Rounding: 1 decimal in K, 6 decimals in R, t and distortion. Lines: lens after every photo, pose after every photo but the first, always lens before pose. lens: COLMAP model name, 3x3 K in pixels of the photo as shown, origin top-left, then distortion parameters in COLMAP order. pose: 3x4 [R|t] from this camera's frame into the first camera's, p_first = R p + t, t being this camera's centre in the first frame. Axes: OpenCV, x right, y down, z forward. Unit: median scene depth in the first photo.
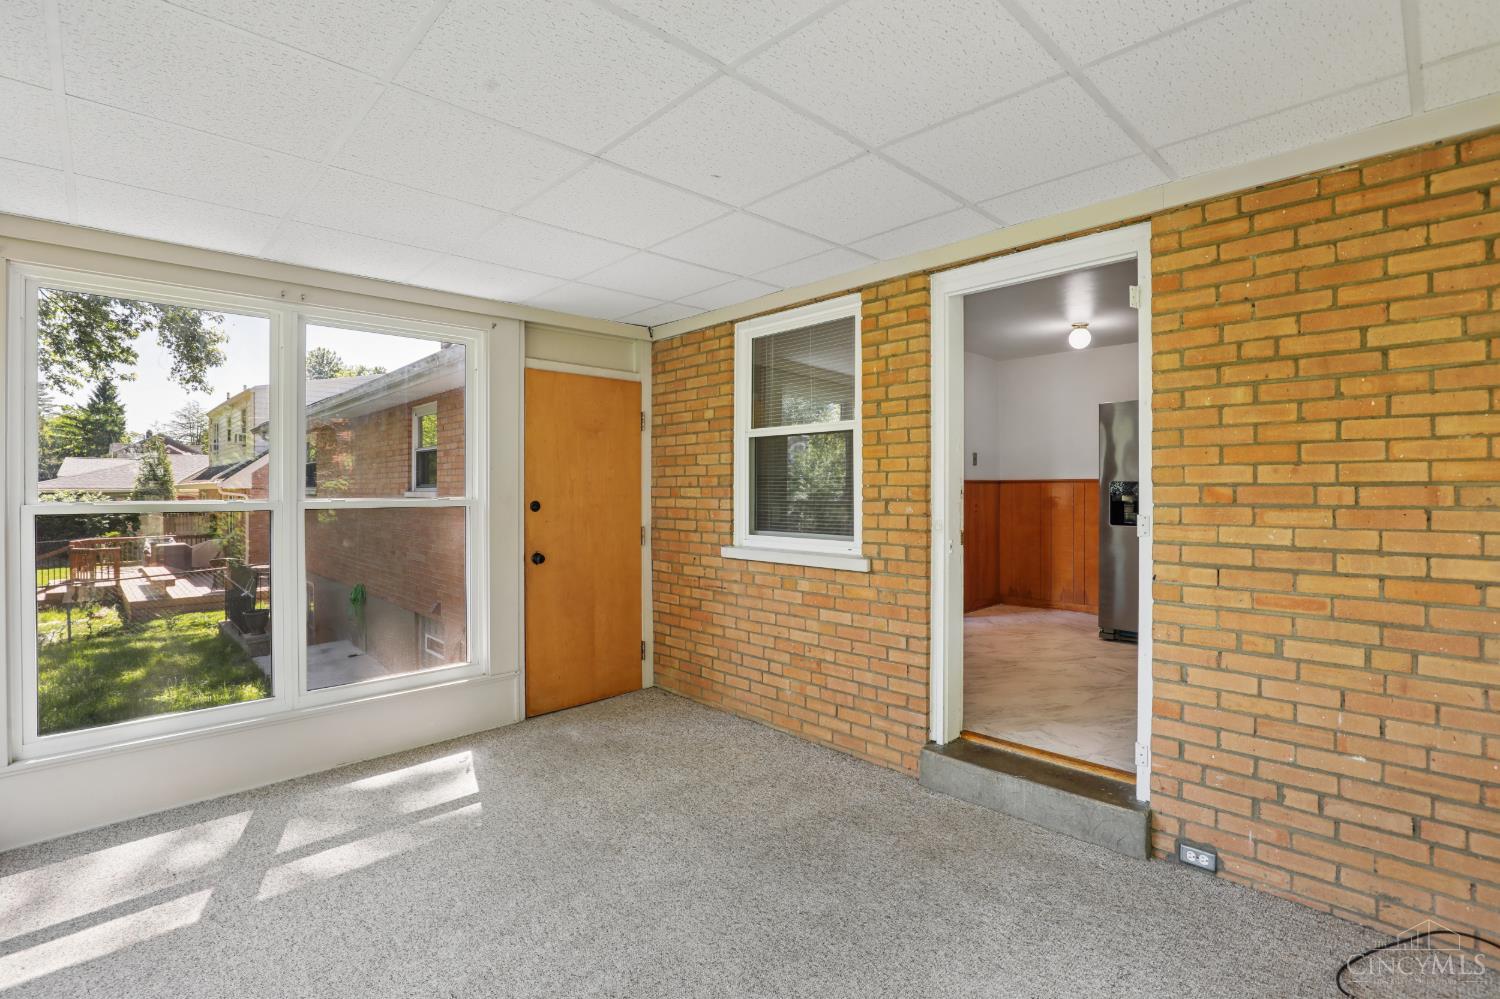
lens RADIAL K [[691.8, 0, 754.4], [0, 691.8, 494.5], [0, 0, 1]] dist [-0.033109, 0.004773]
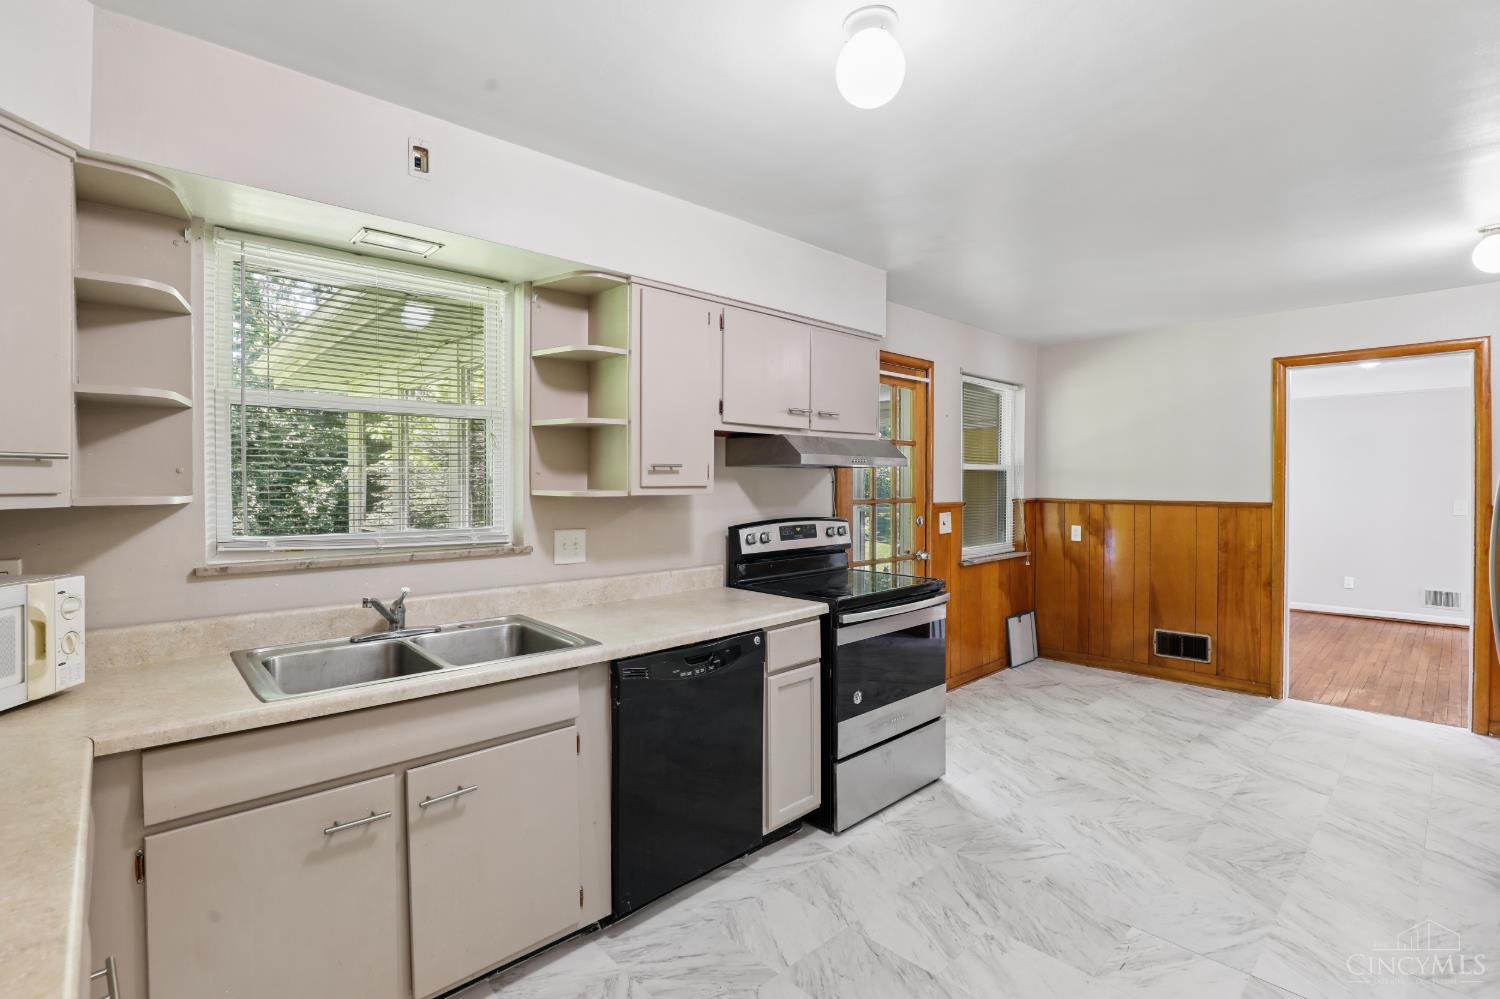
lens RADIAL K [[691.8, 0, 752.2], [0, 691.8, 493.7], [0, 0, 1]] dist [-0.033109, 0.004773]
pose [[0.002188, 0.020887, -0.999779, 0.995295], [-0.000353, 0.999782, 0.020886, -0.049297], [0.999998, 0.000307, 0.002195, 0.411738]]
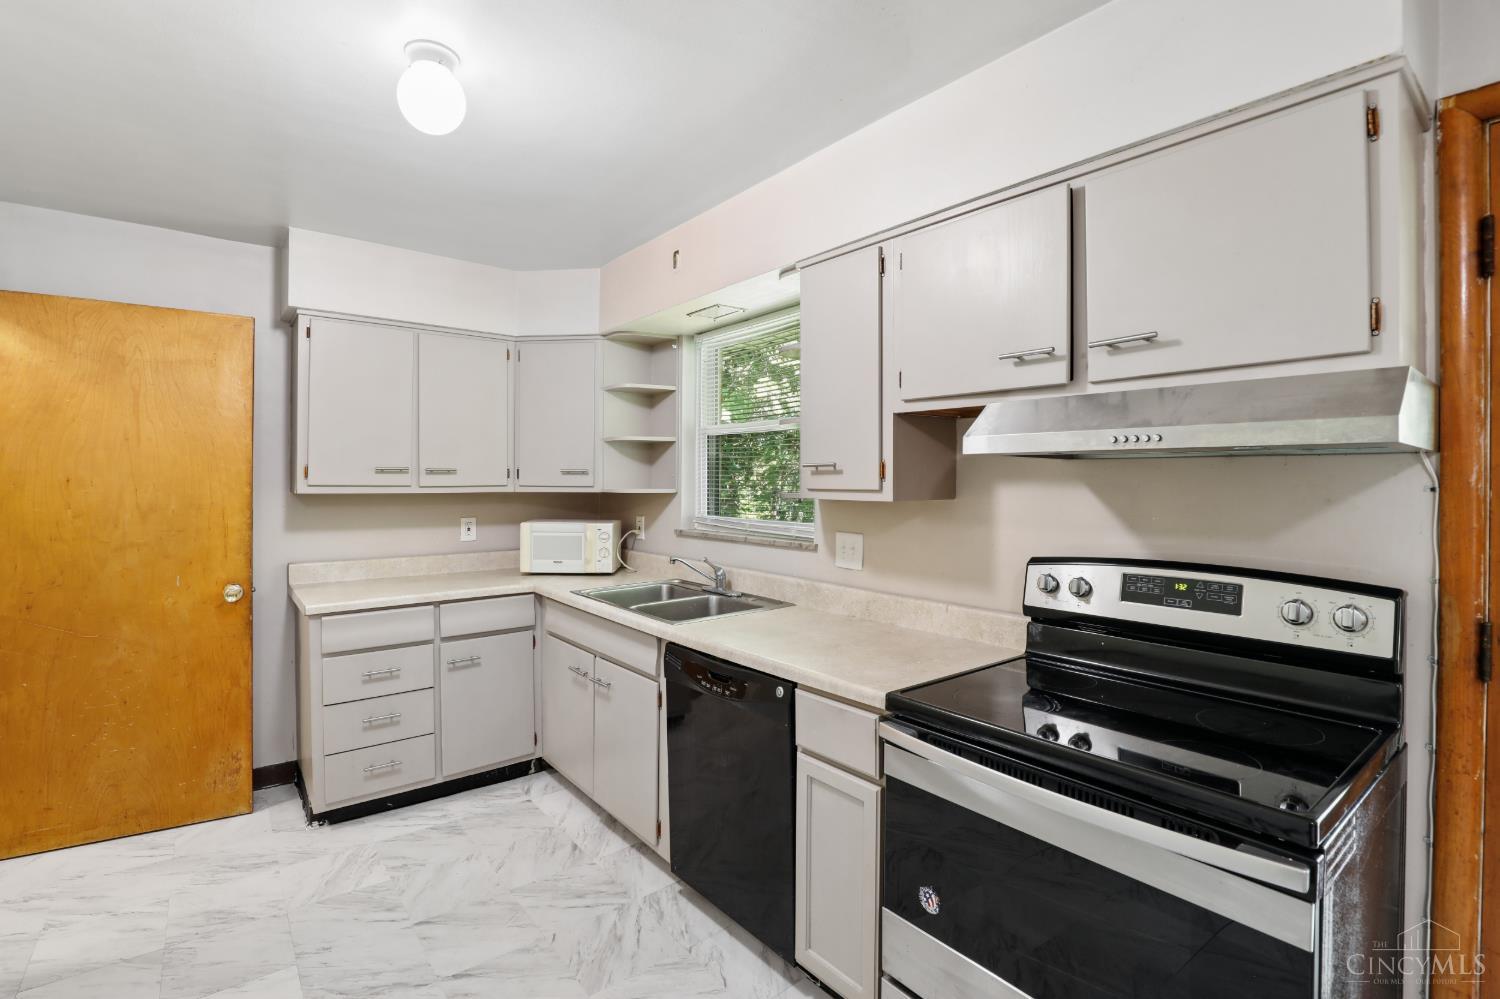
lens RADIAL K [[691.8, 0, 745.3], [0, 691.8, 484.8], [0, 0, 1]] dist [-0.033109, 0.004773]
pose [[-0.996406, -0.001678, 0.084692, 0.532507], [-0.001128, 0.999978, 0.006538, -0.049692], [-0.084701, 0.006419, -0.996386, 0.761717]]
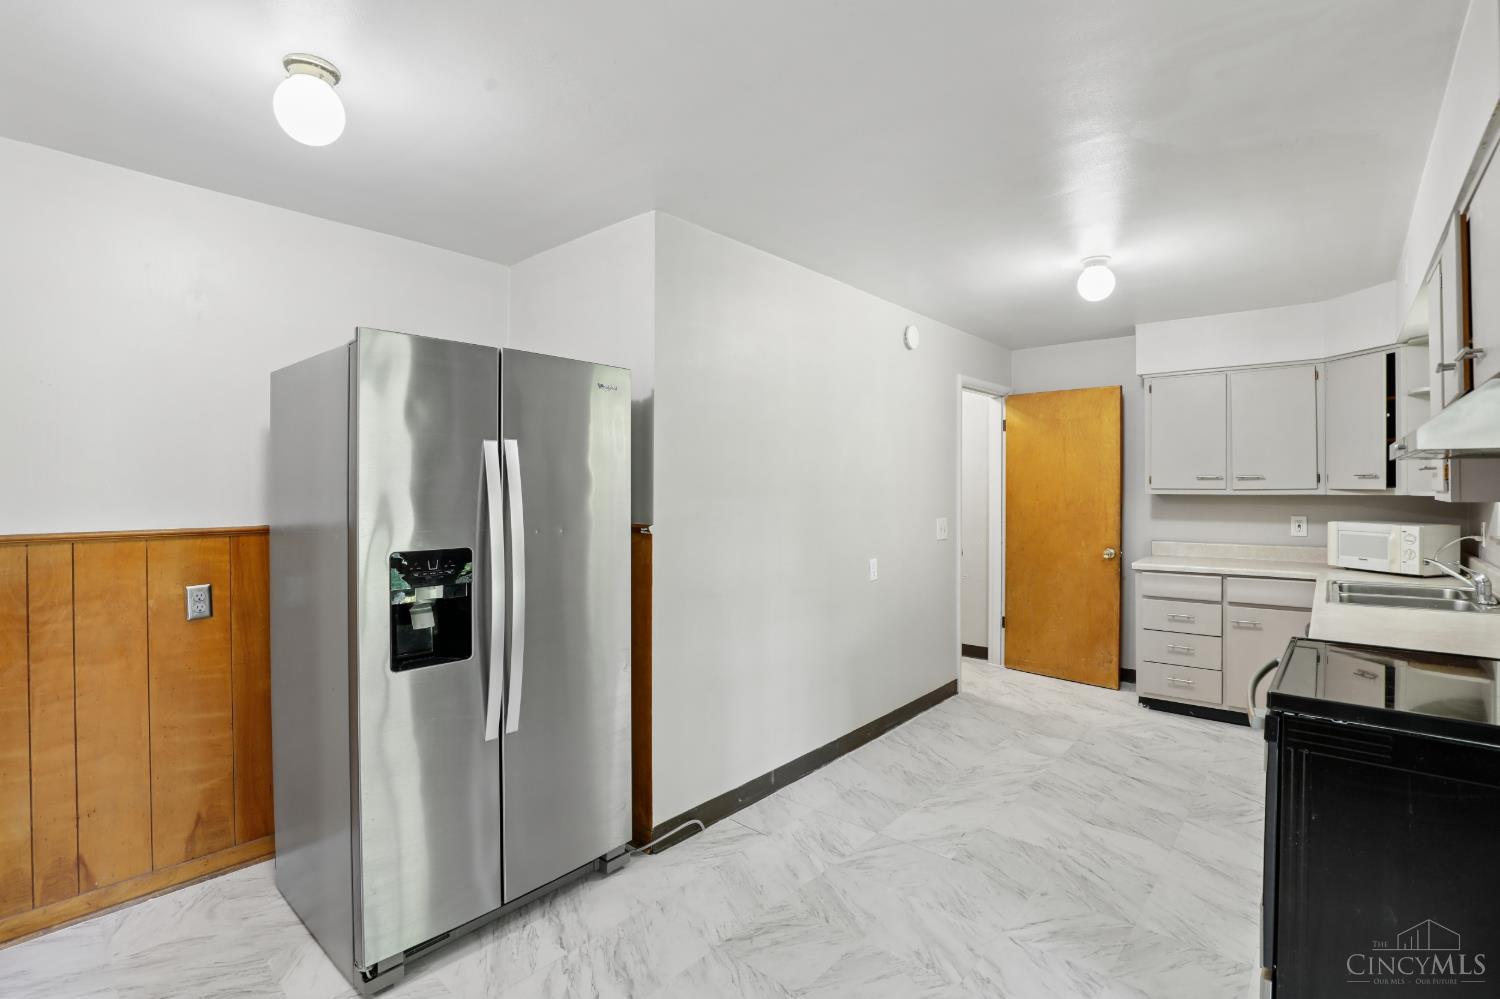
lens RADIAL K [[691.8, 0, 750.2], [0, 691.8, 489.1], [0, 0, 1]] dist [-0.033109, 0.004773]
pose [[-0.101911, -0.001230, 0.994793, 0.144219], [0.006184, 0.999979, 0.001870, -0.049382], [-0.994774, 0.006343, -0.101902, 0.821383]]
